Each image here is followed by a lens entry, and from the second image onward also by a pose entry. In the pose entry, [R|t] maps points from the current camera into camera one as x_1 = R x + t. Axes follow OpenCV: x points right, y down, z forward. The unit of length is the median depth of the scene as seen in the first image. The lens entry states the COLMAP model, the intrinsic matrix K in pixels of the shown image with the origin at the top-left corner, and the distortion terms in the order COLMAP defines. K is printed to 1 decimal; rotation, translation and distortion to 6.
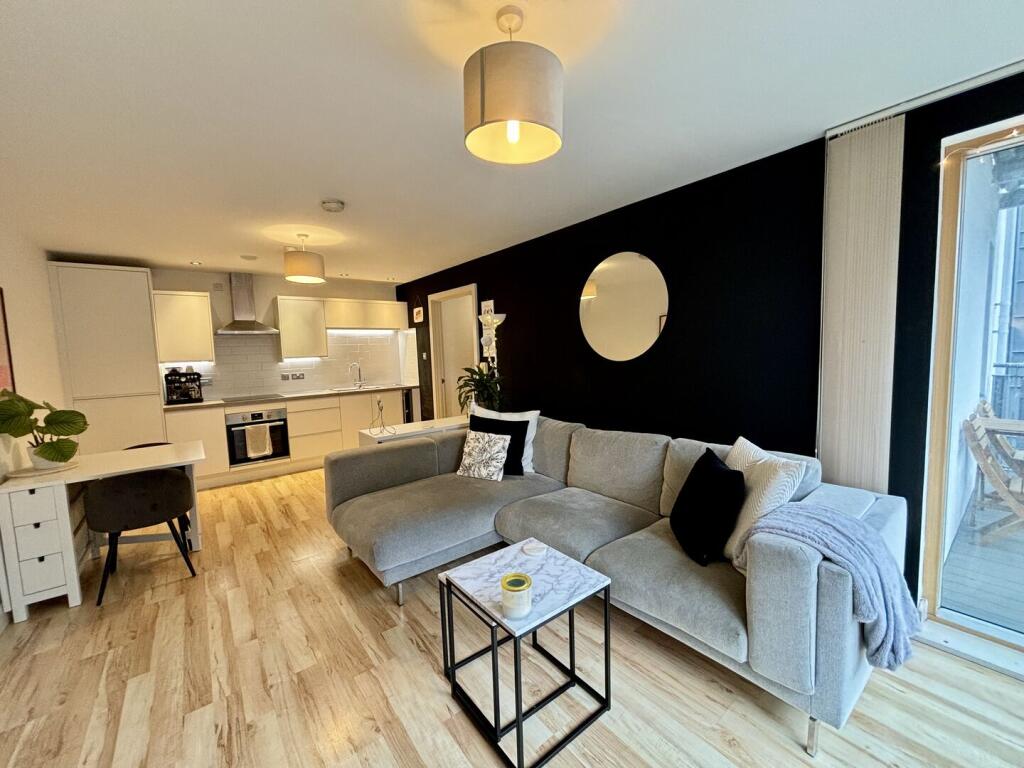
lens RADIAL K [[412.0, 0, 507.8], [0, 412.0, 383.8], [0, 0, 1]] dist [0.001833, 0.000184]
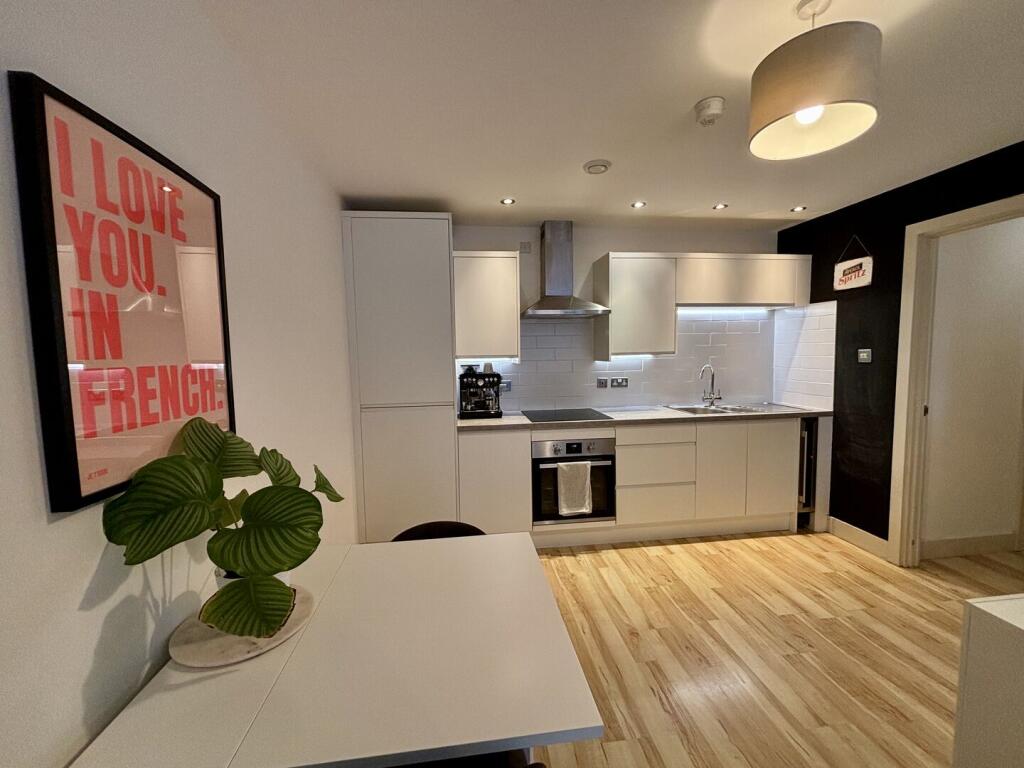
lens RADIAL K [[412.0, 0, 507.8], [0, 412.0, 383.8], [0, 0, 1]] dist [0.001833, 0.000184]
pose [[0.854825, 0.059455, -0.515499, -0.382413], [-0.052616, 0.998226, 0.027879, -0.029270], [0.516242, 0.003292, 0.856436, 0.423270]]
